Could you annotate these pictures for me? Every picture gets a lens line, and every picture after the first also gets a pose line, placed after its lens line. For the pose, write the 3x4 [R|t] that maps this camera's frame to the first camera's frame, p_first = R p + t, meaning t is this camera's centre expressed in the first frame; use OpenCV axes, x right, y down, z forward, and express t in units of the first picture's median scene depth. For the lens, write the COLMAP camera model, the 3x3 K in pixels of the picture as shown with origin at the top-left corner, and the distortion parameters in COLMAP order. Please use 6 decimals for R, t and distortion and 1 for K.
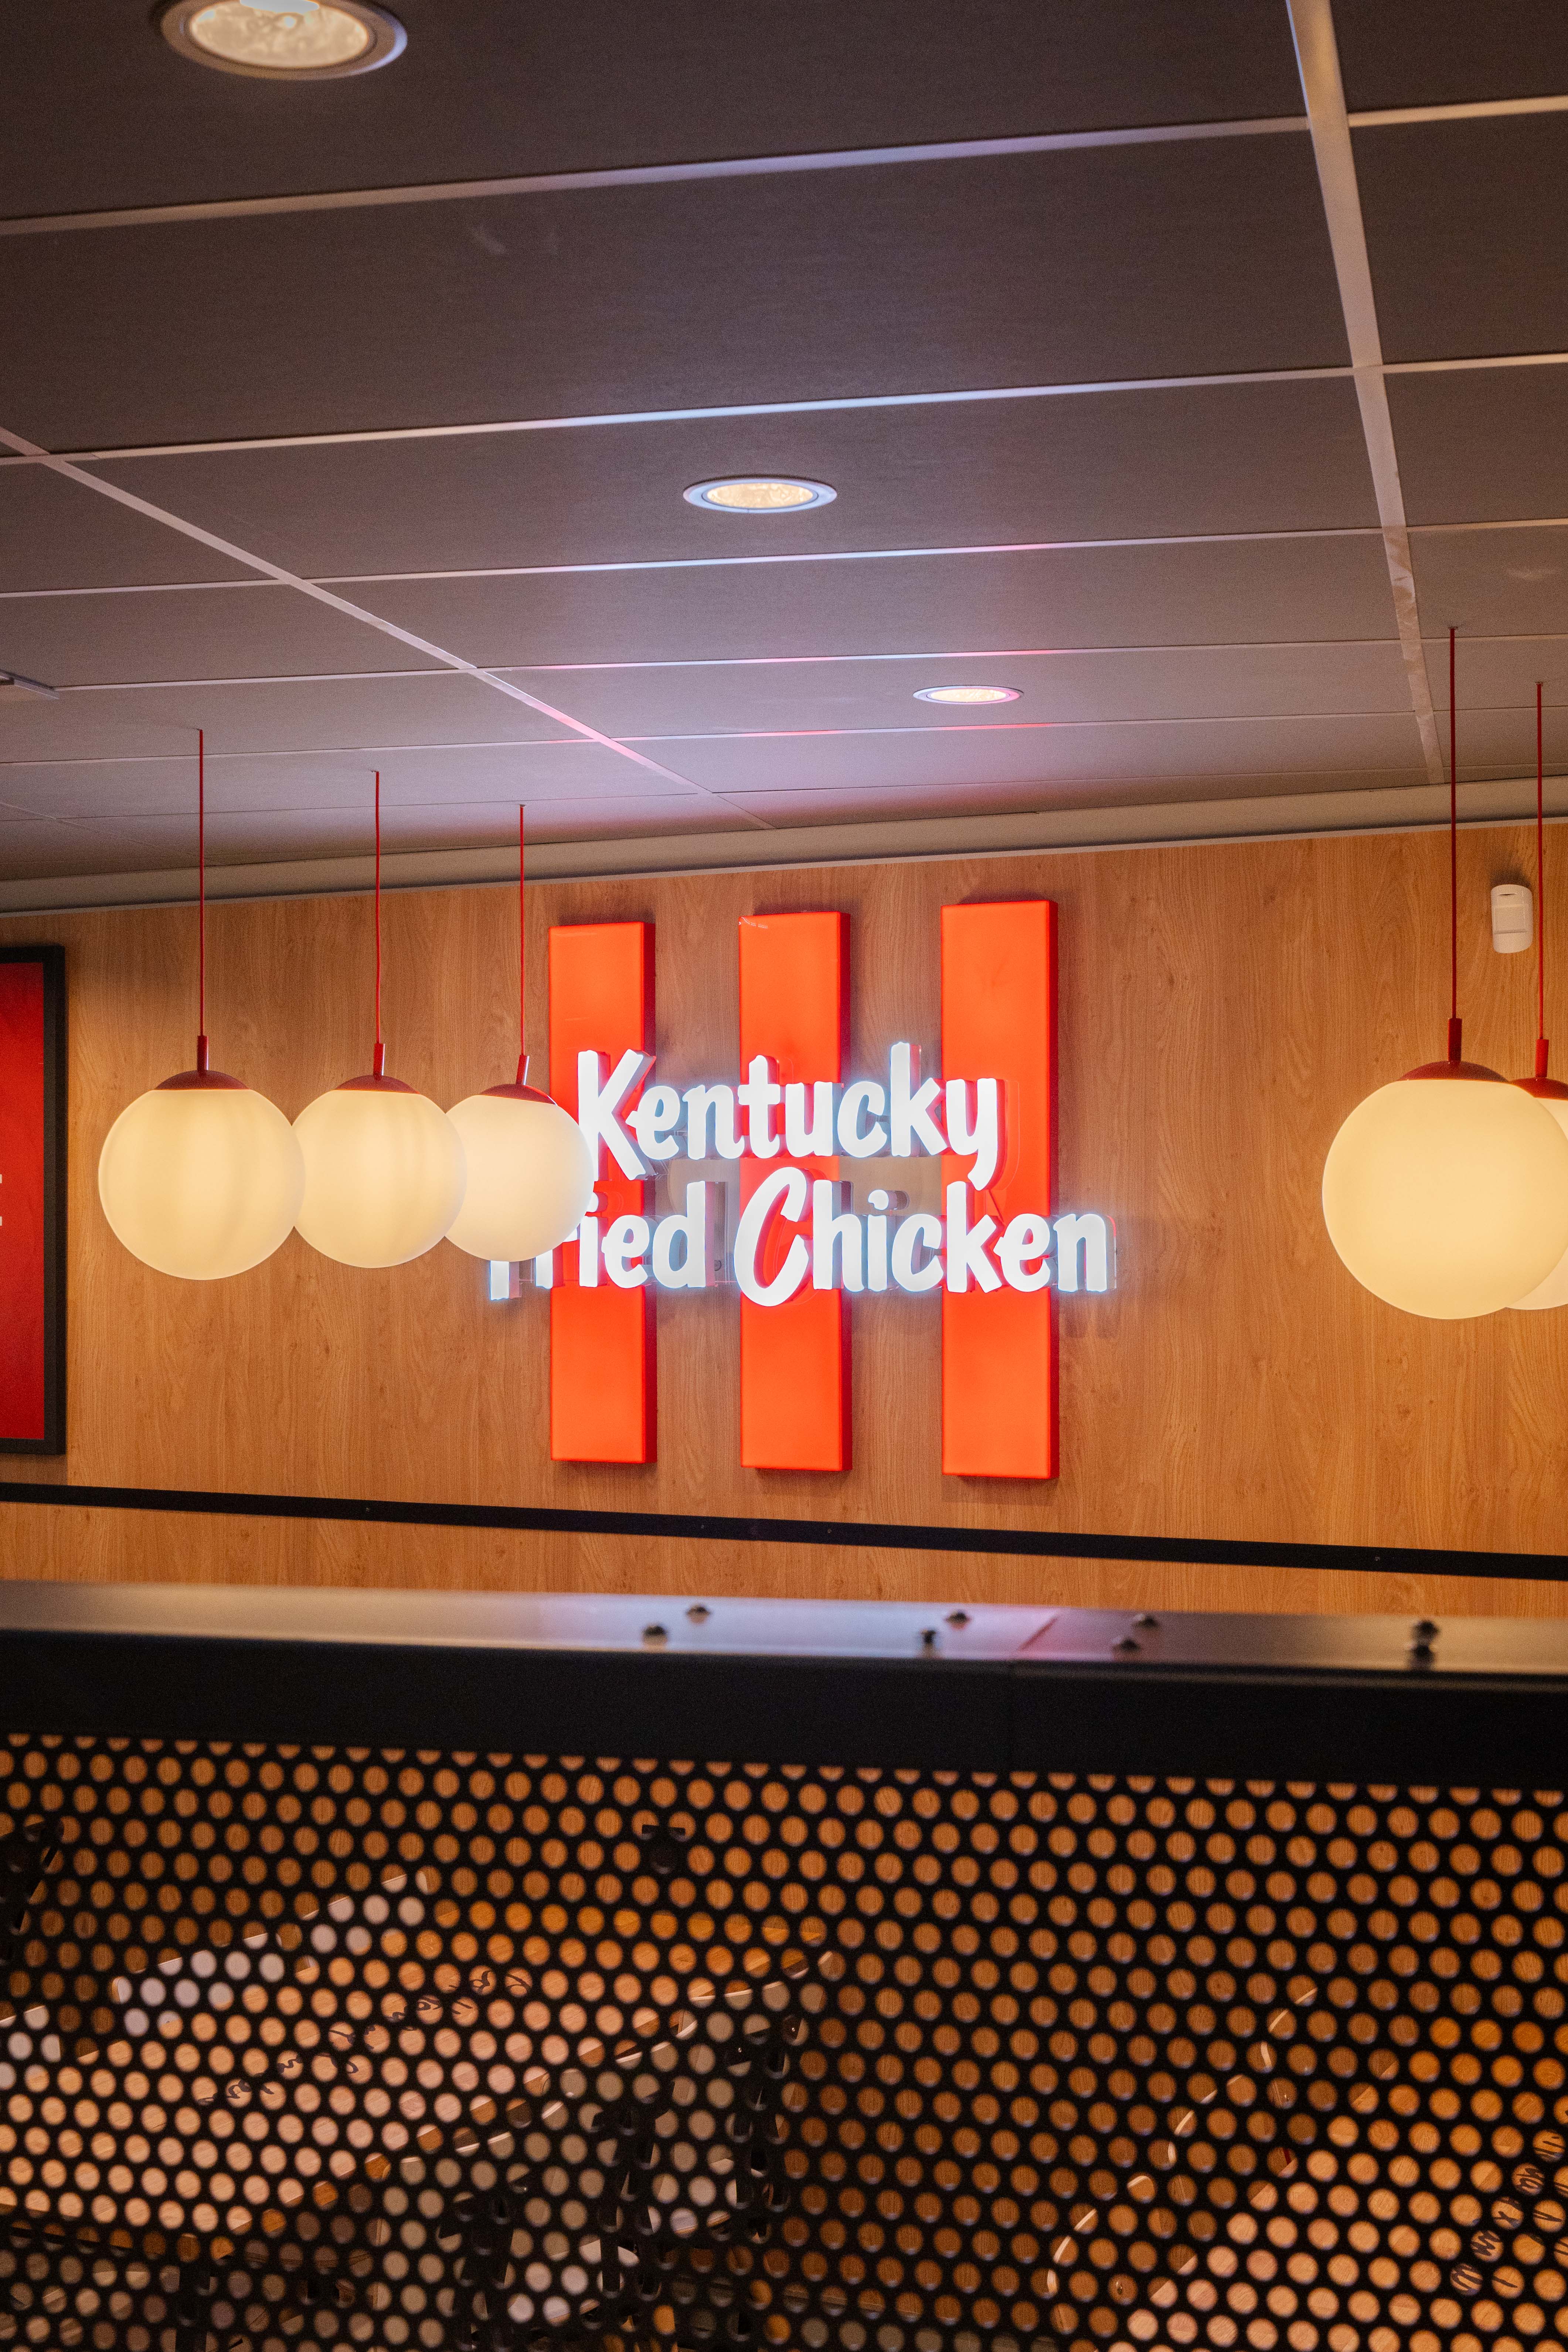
lens RADIAL K [[2750.1, 0, 779.2], [0, 2750.1, 1162.9], [0, 0, 1]] dist [-0.022160, 0.000000]
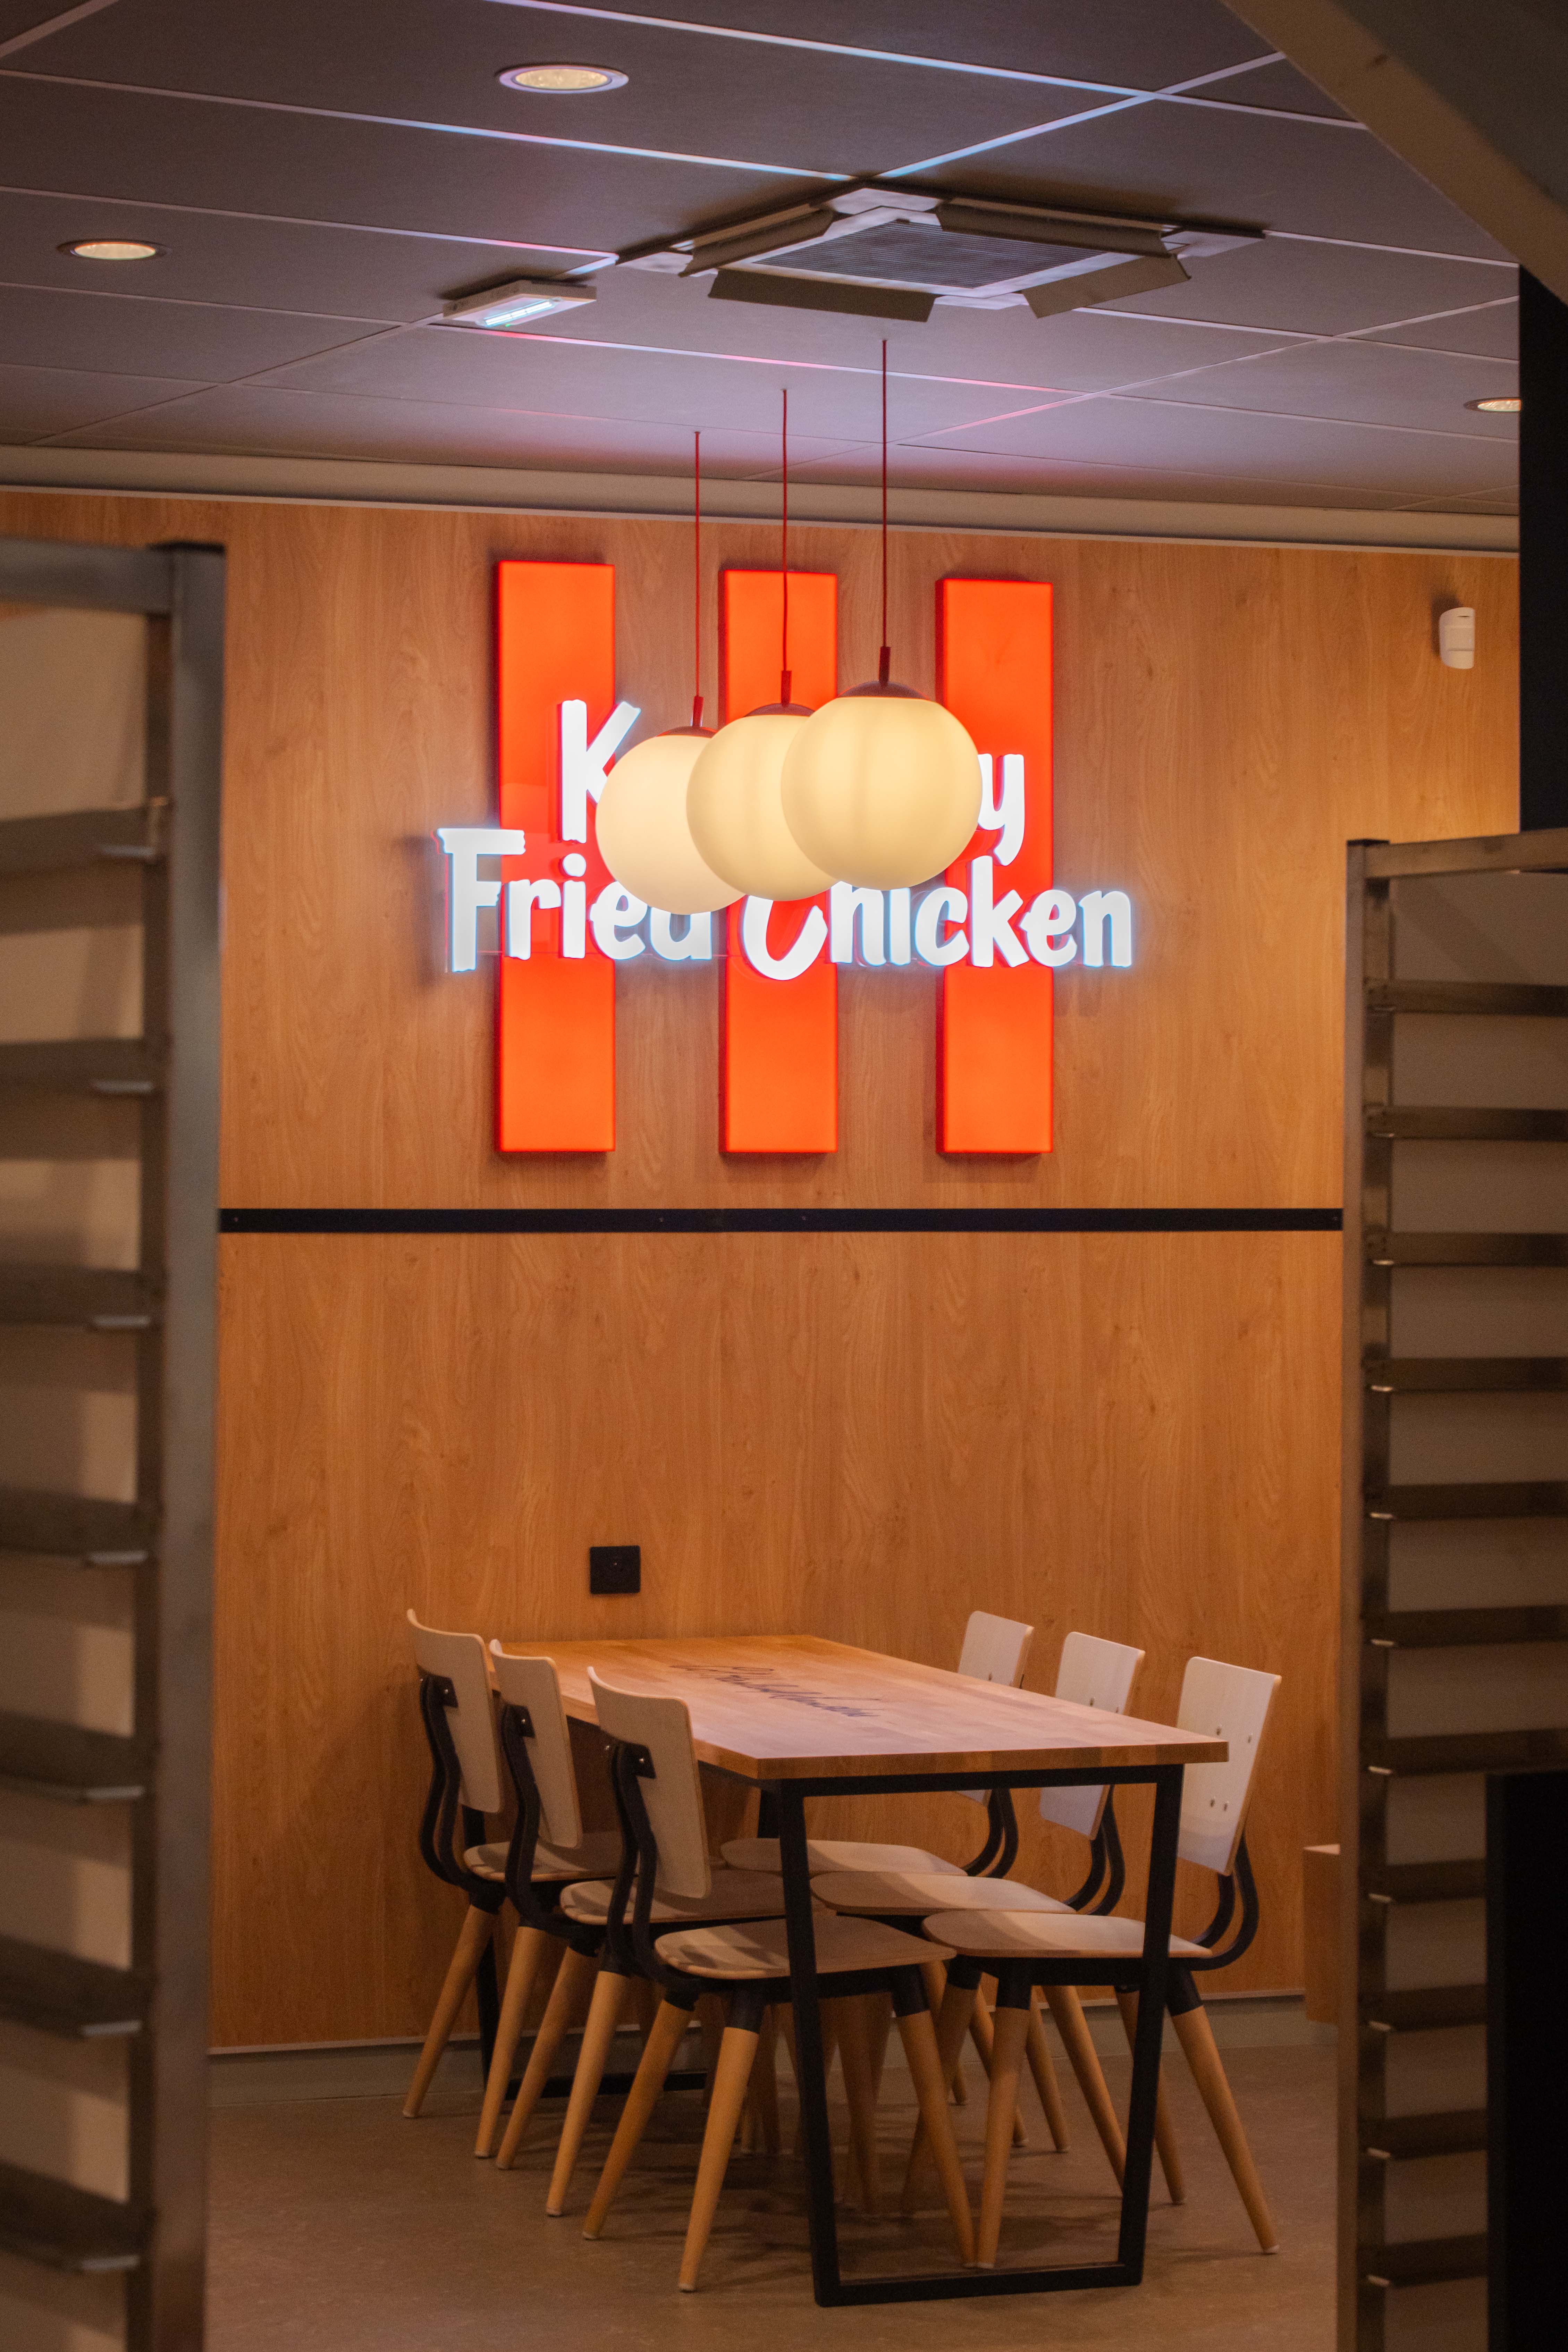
lens RADIAL K [[5171.7, 0, 785.5], [0, 5171.7, 1180.6], [0, 0, 1]] dist [0.017482, 0.000000]
pose [[0.741675, 0.010079, 0.670684, -1.249135], [-0.016748, 0.999854, 0.003495, 0.119344], [-0.670550, -0.013824, 0.741735, -0.350999]]
